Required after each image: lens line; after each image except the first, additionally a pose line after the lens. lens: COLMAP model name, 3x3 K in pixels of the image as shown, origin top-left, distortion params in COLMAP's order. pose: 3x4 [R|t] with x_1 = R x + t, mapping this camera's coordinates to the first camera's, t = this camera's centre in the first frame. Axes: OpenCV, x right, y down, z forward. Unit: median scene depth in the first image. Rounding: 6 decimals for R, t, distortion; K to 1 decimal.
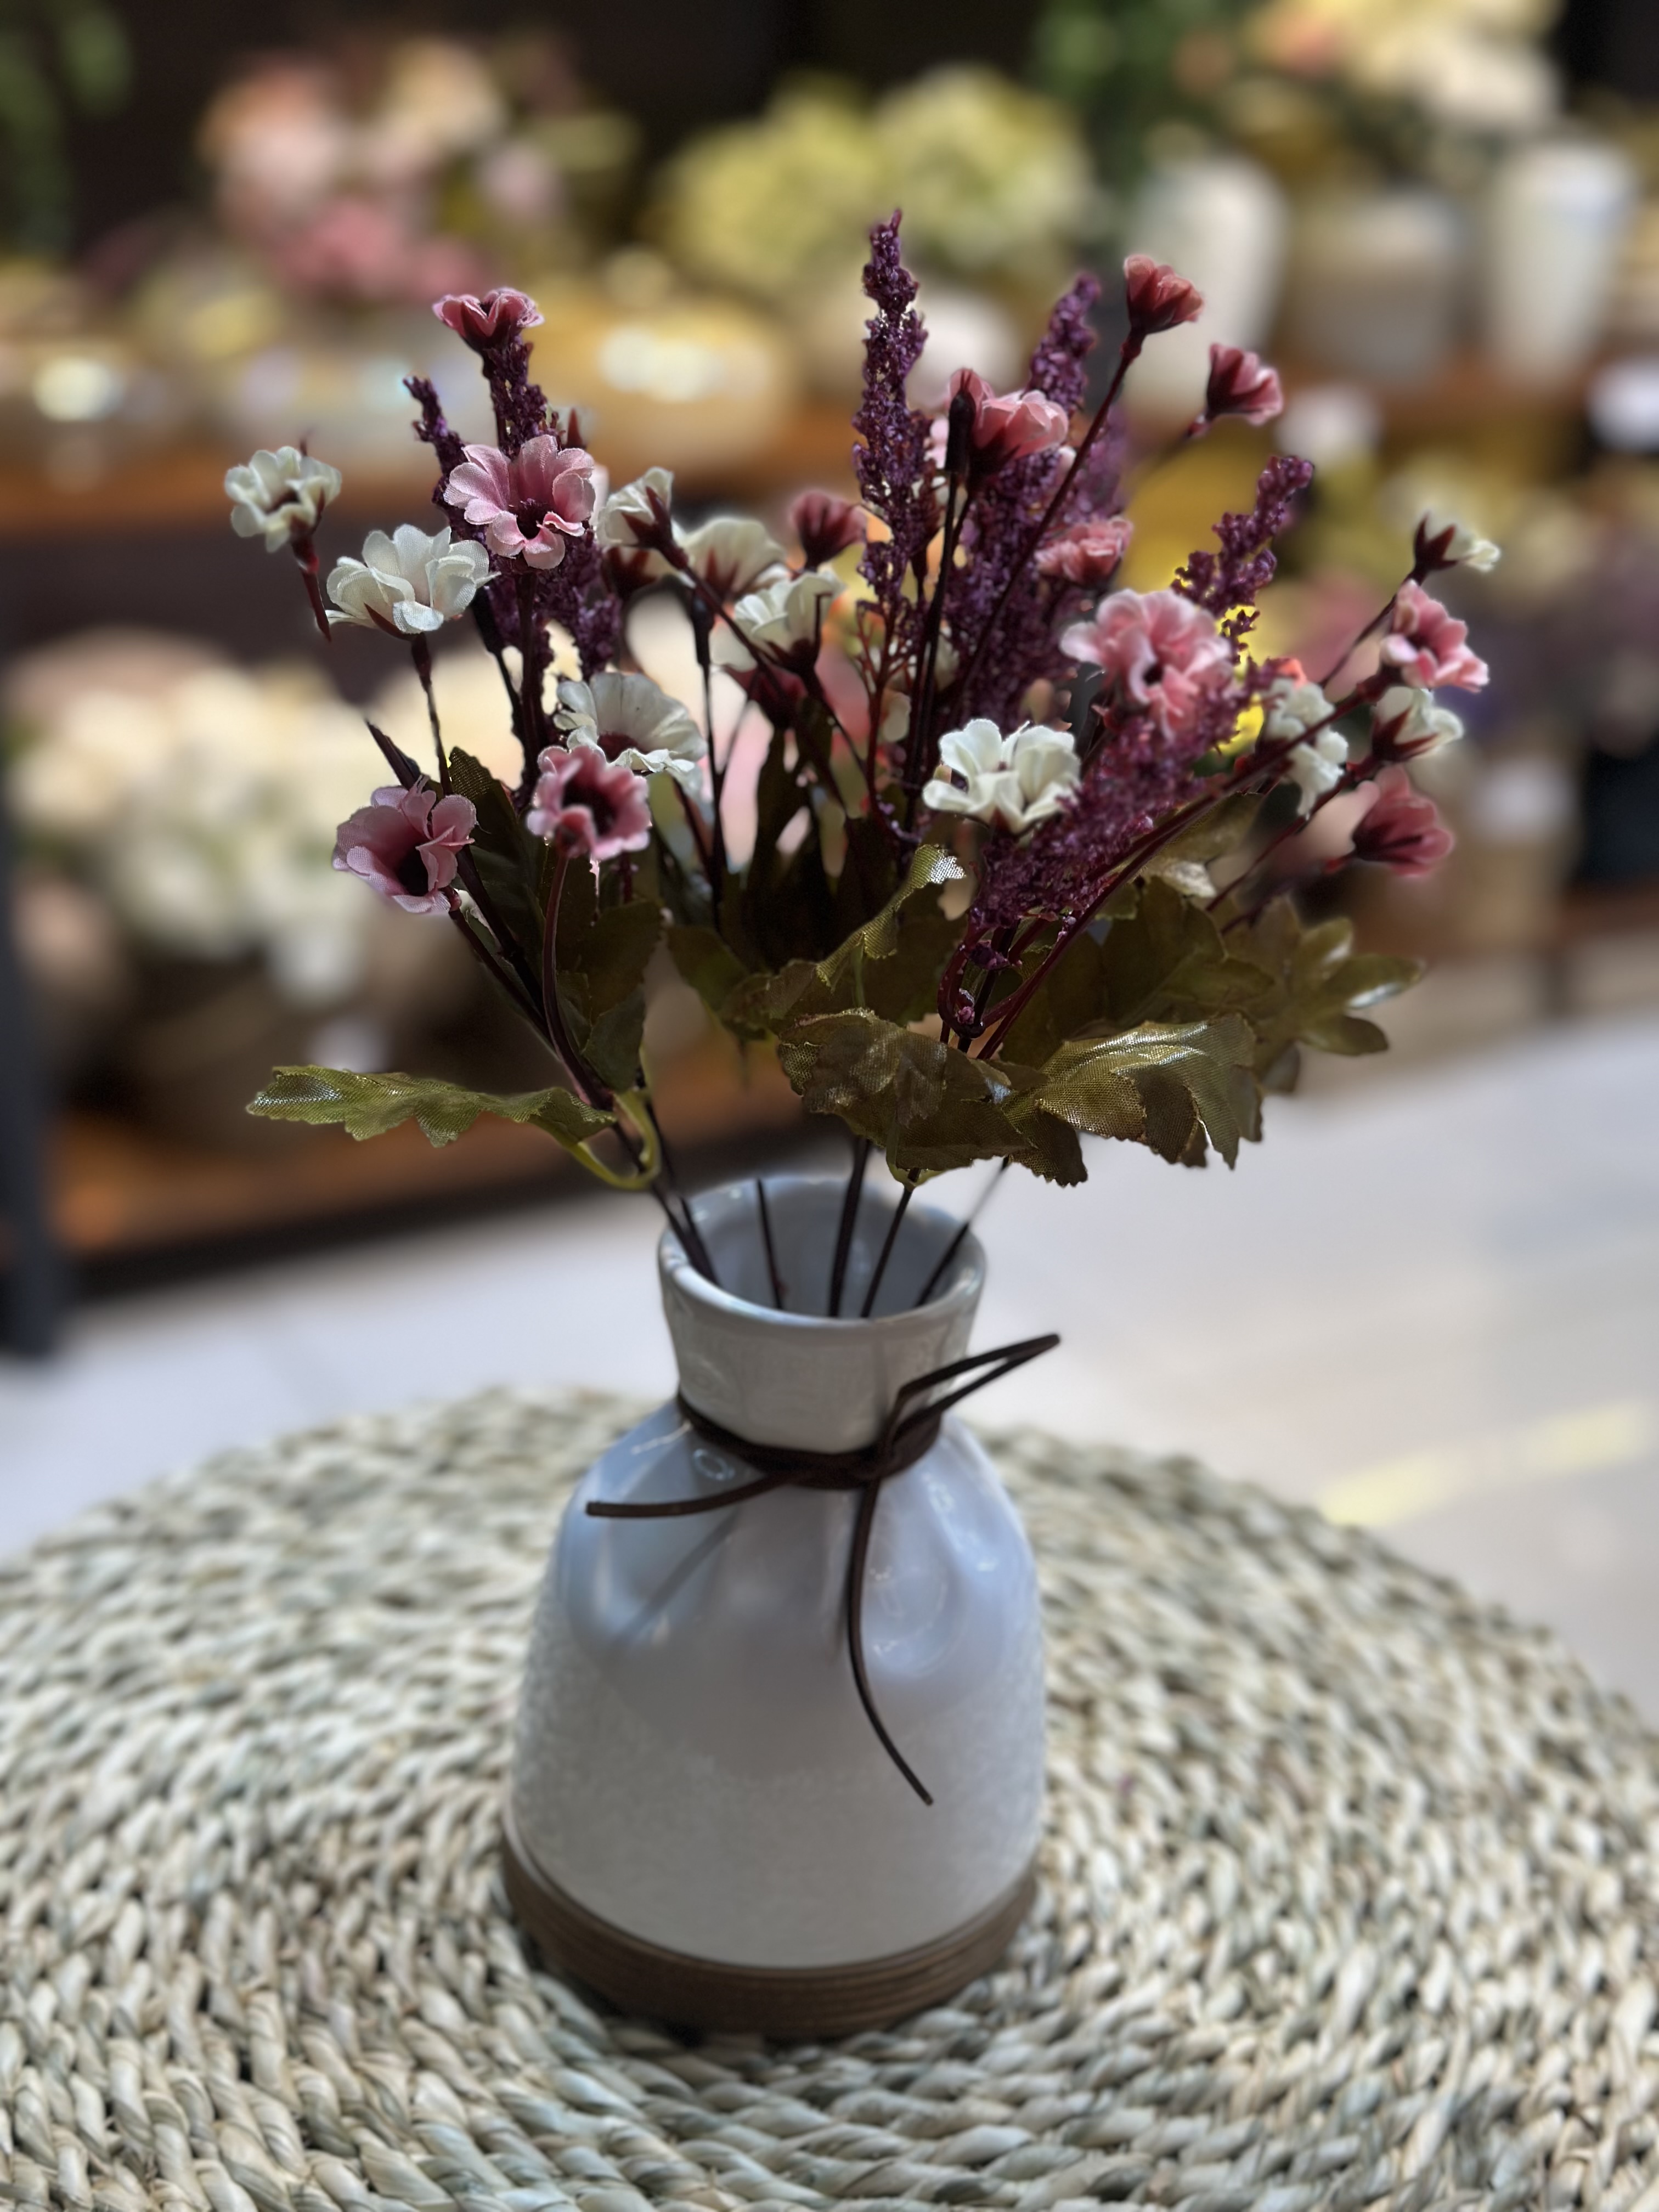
lens RADIAL K [[3060.6, 0, 829.5], [0, 3060.6, 1106.0], [0, 0, 1]] dist [0.164571, -0.480975]
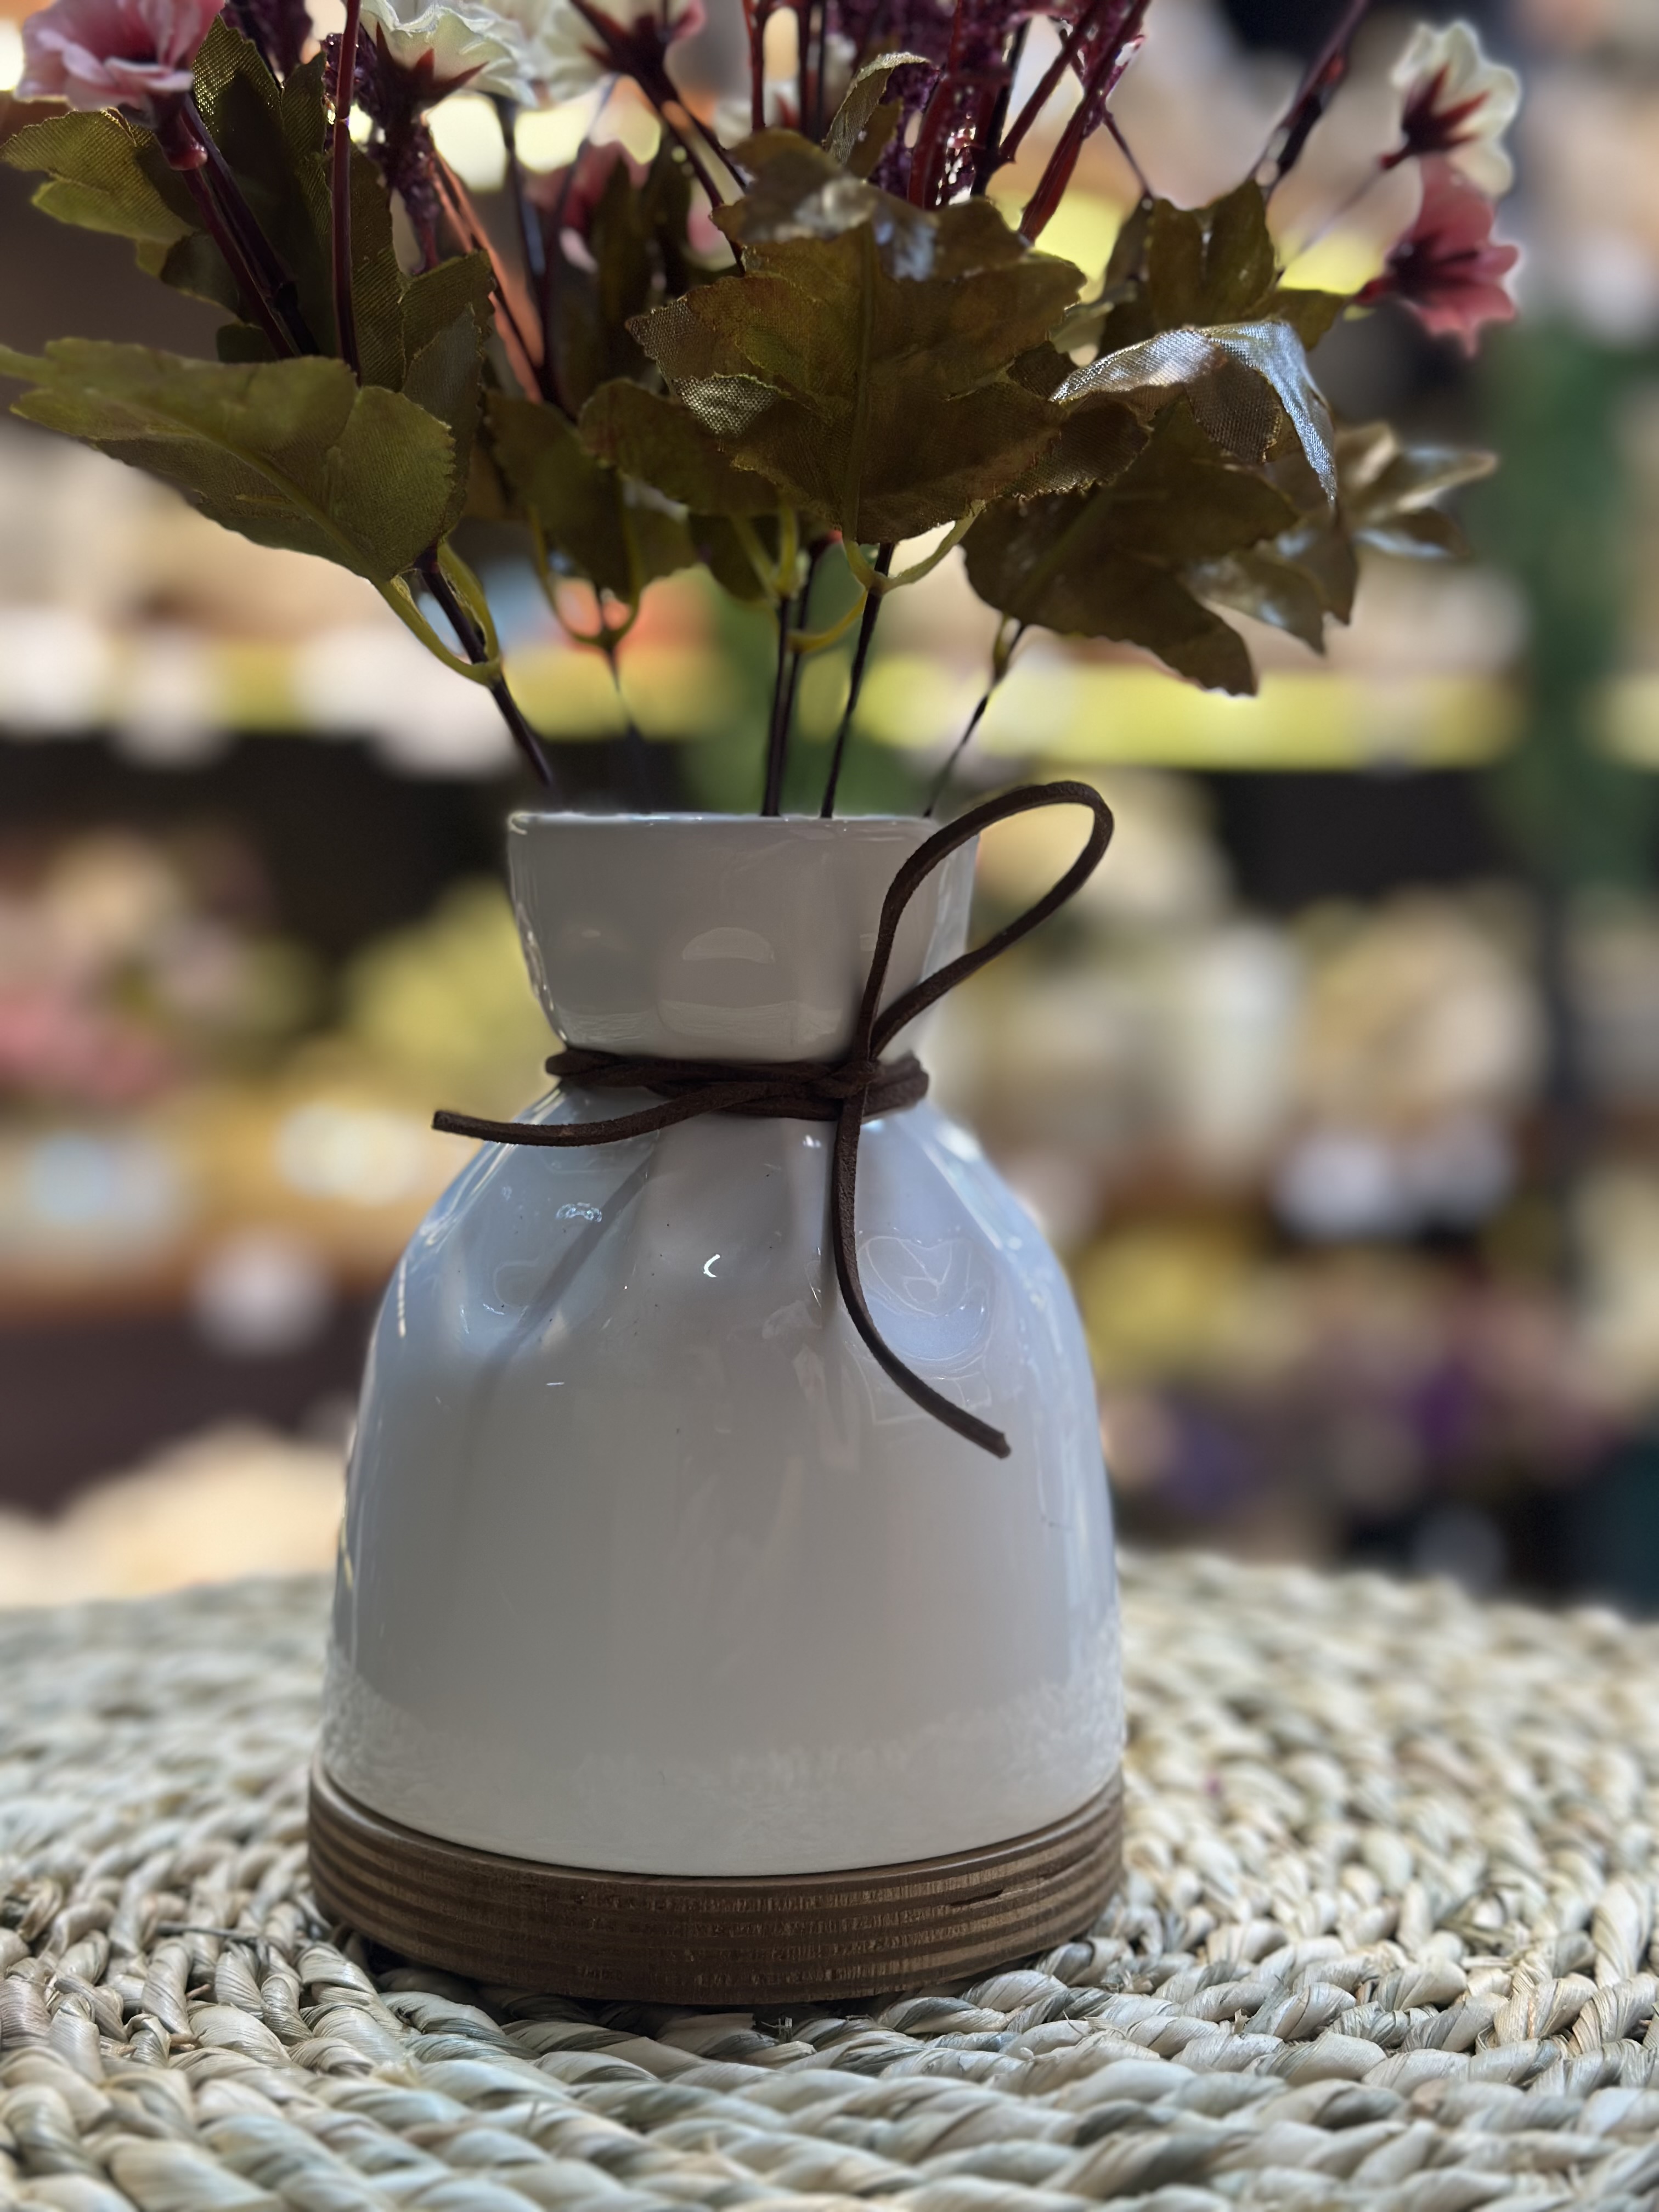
lens RADIAL K [[3067.2, 0, 810.0], [0, 3067.2, 1192.7], [0, 0, 1]] dist [0.143222, -0.455109]
pose [[0.991982, -0.067543, 0.106815, -0.067320], [0.098191, 0.944014, -0.314954, 0.348592], [-0.079562, 0.322917, 0.943077, 0.359266]]
